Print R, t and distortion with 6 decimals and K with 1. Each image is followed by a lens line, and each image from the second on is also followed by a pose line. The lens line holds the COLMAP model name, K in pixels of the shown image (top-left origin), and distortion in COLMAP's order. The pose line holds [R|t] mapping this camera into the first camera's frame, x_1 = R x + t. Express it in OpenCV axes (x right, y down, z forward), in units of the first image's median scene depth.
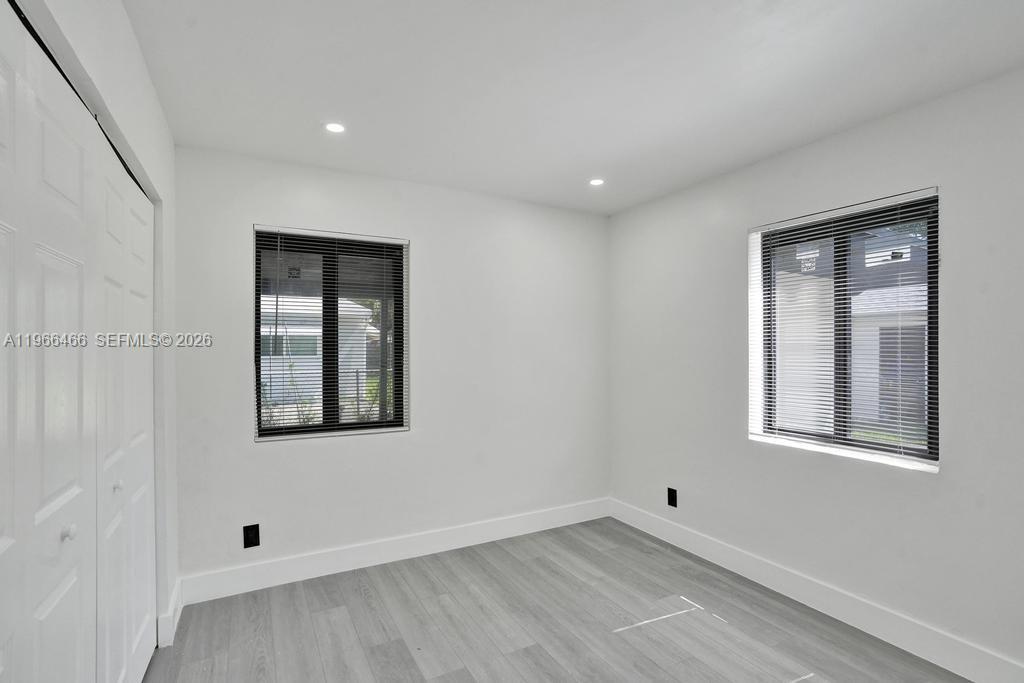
lens RADIAL K [[483.8, 0, 516.5], [0, 483.8, 343.6], [0, 0, 1]] dist [-0.047451, 0.023237]
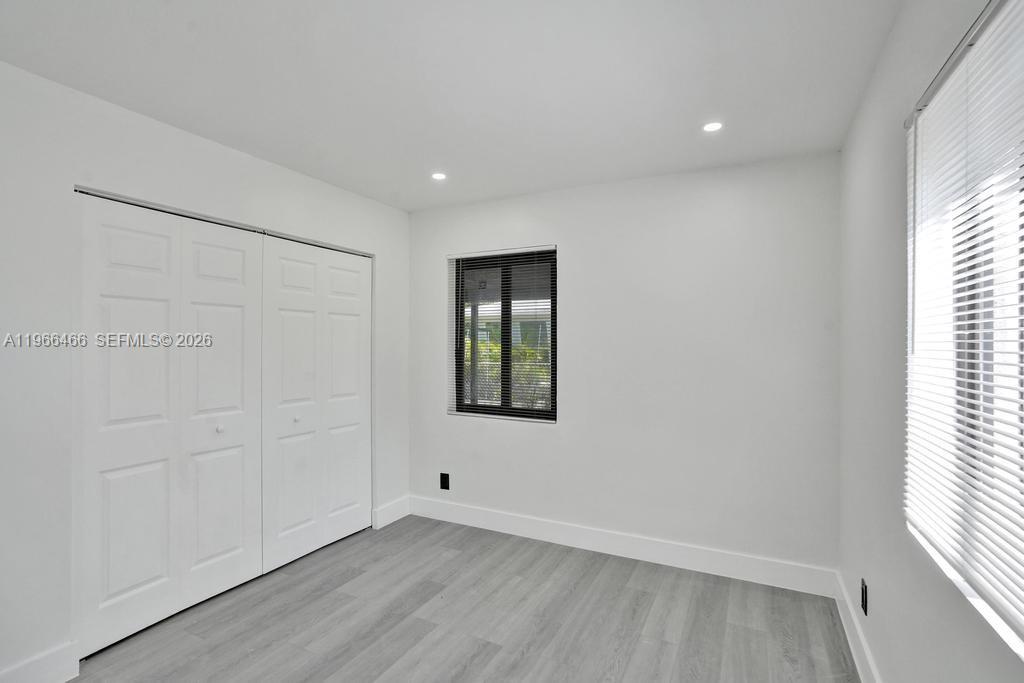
lens RADIAL K [[483.8, 0, 507.1], [0, 483.8, 347.6], [0, 0, 1]] dist [-0.047451, 0.023237]
pose [[0.541514, -0.000556, -0.840692, 0.714880], [0.010783, 0.999922, 0.006284, 0.011139], [0.840623, -0.012469, 0.541478, 0.401983]]
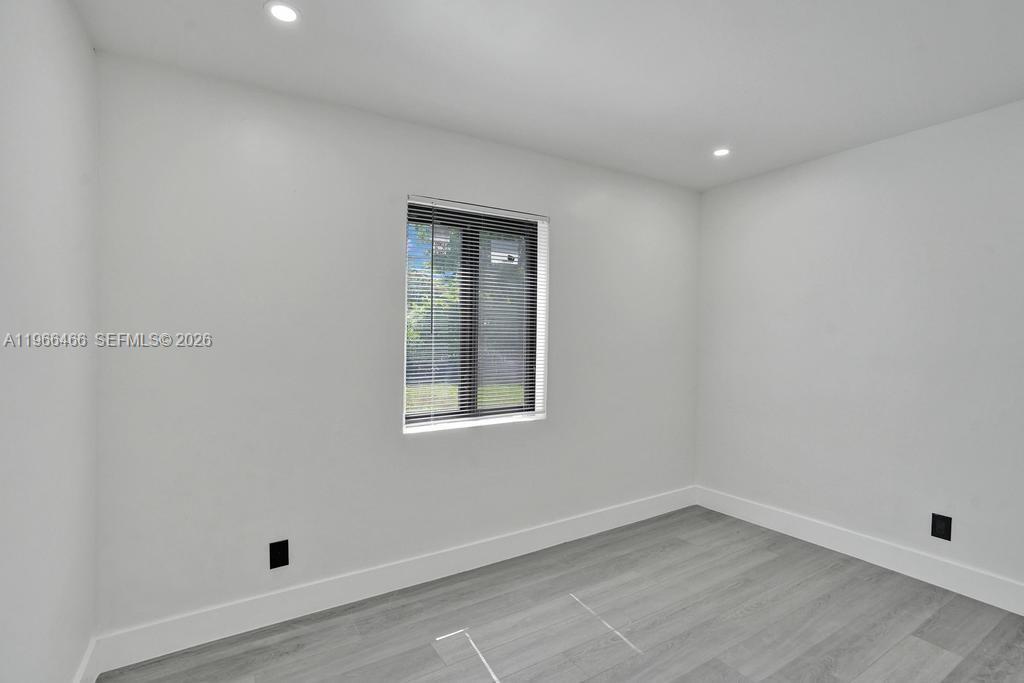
lens RADIAL K [[483.8, 0, 509.4], [0, 483.8, 362.3], [0, 0, 1]] dist [-0.047451, 0.023237]
pose [[-0.029047, -0.053698, 0.998135, -0.420351], [-0.002310, 0.998557, 0.053653, 0.019103], [-0.999575, -0.000747, -0.029129, 0.868534]]
